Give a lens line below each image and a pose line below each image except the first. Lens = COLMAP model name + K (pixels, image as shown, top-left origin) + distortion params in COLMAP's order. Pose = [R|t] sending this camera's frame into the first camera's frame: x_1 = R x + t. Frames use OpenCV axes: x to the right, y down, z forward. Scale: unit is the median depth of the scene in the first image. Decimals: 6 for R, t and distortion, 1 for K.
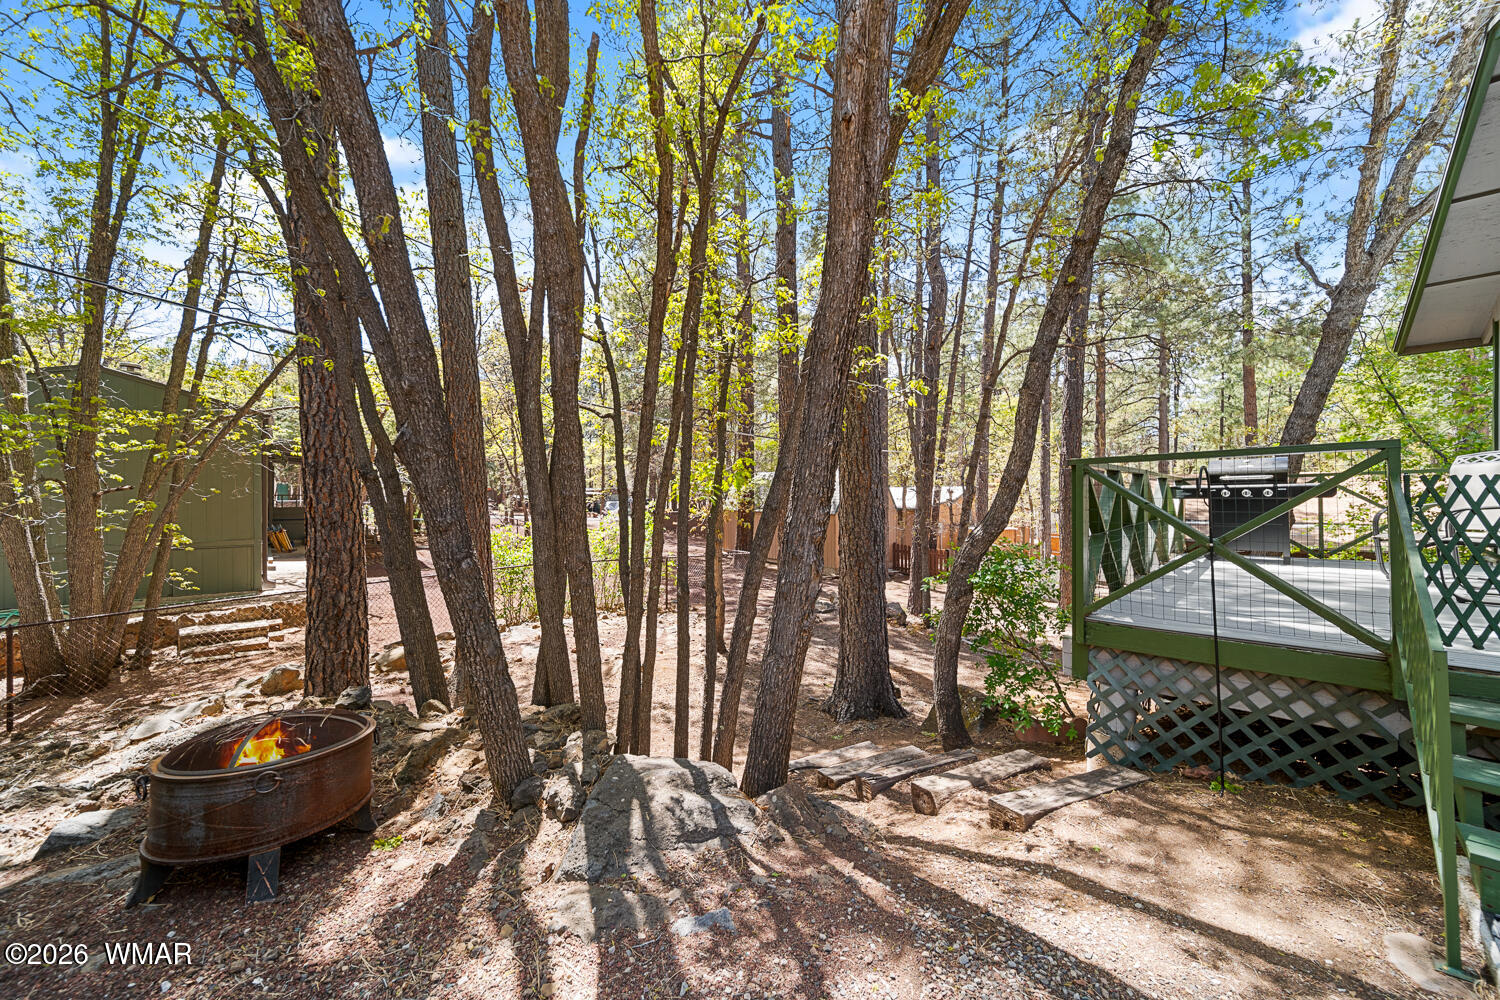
lens RADIAL K [[533.0, 0, 752.5], [0, 533.0, 489.9], [0, 0, 1]] dist [0.014172, -0.004236]
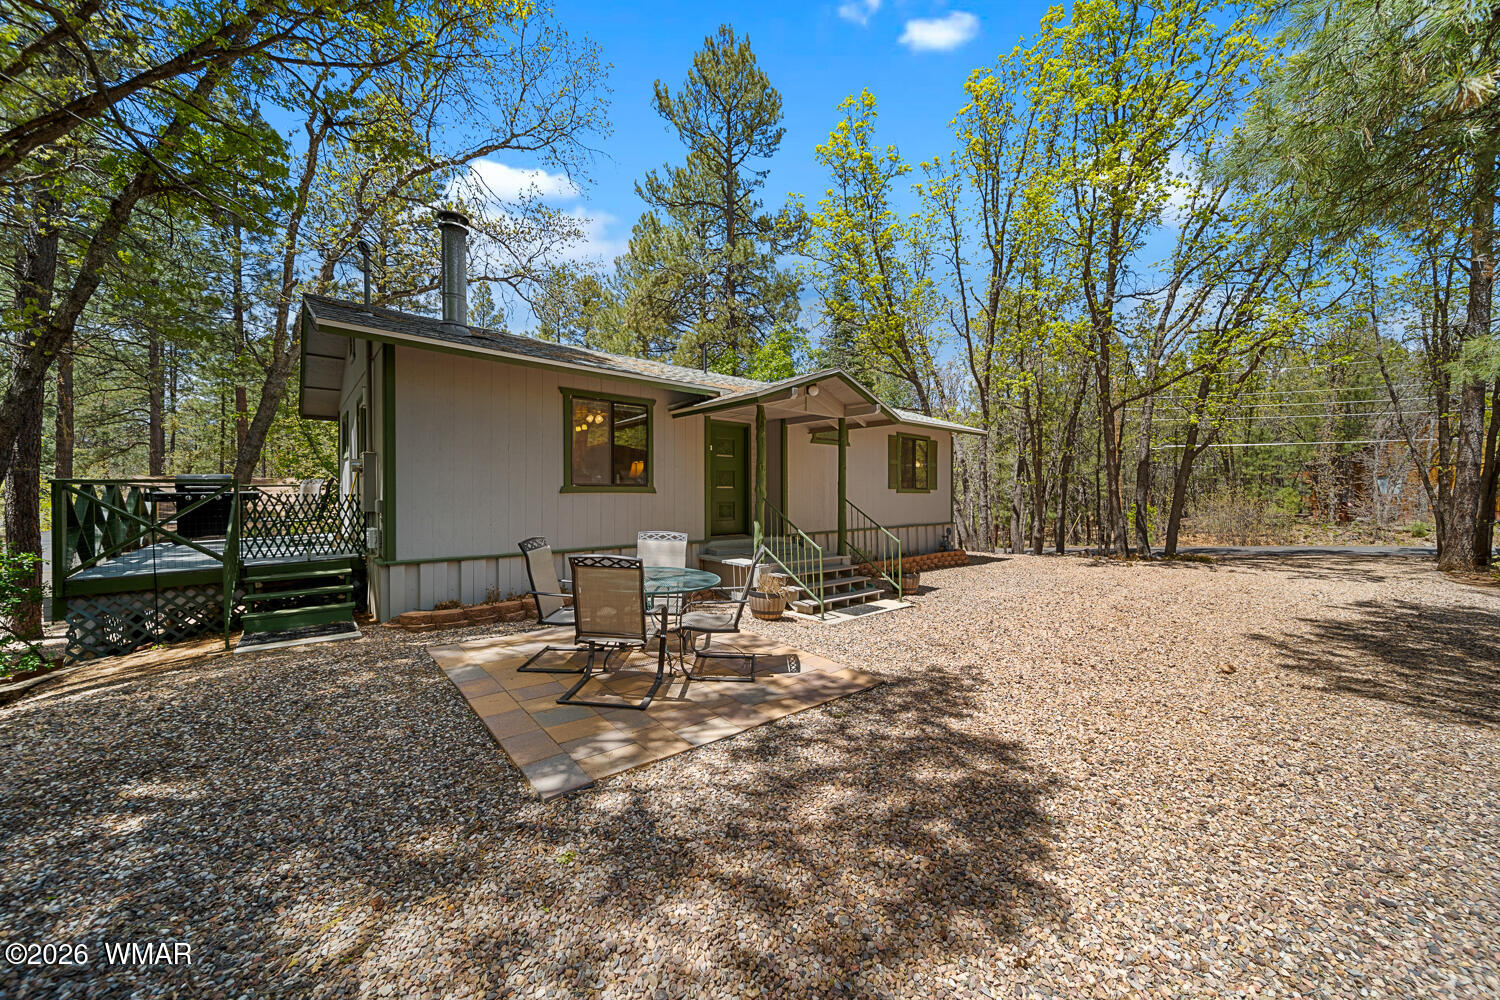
lens RADIAL K [[535.6, 0, 750.4], [0, 535.6, 497.8], [0, 0, 1]] dist [0.011855, -0.004656]
pose [[0.088639, -0.004615, 0.996053, -0.070945], [-0.010408, 0.999930, 0.005559, -0.002743], [-0.996009, -0.010860, 0.088585, -0.105480]]
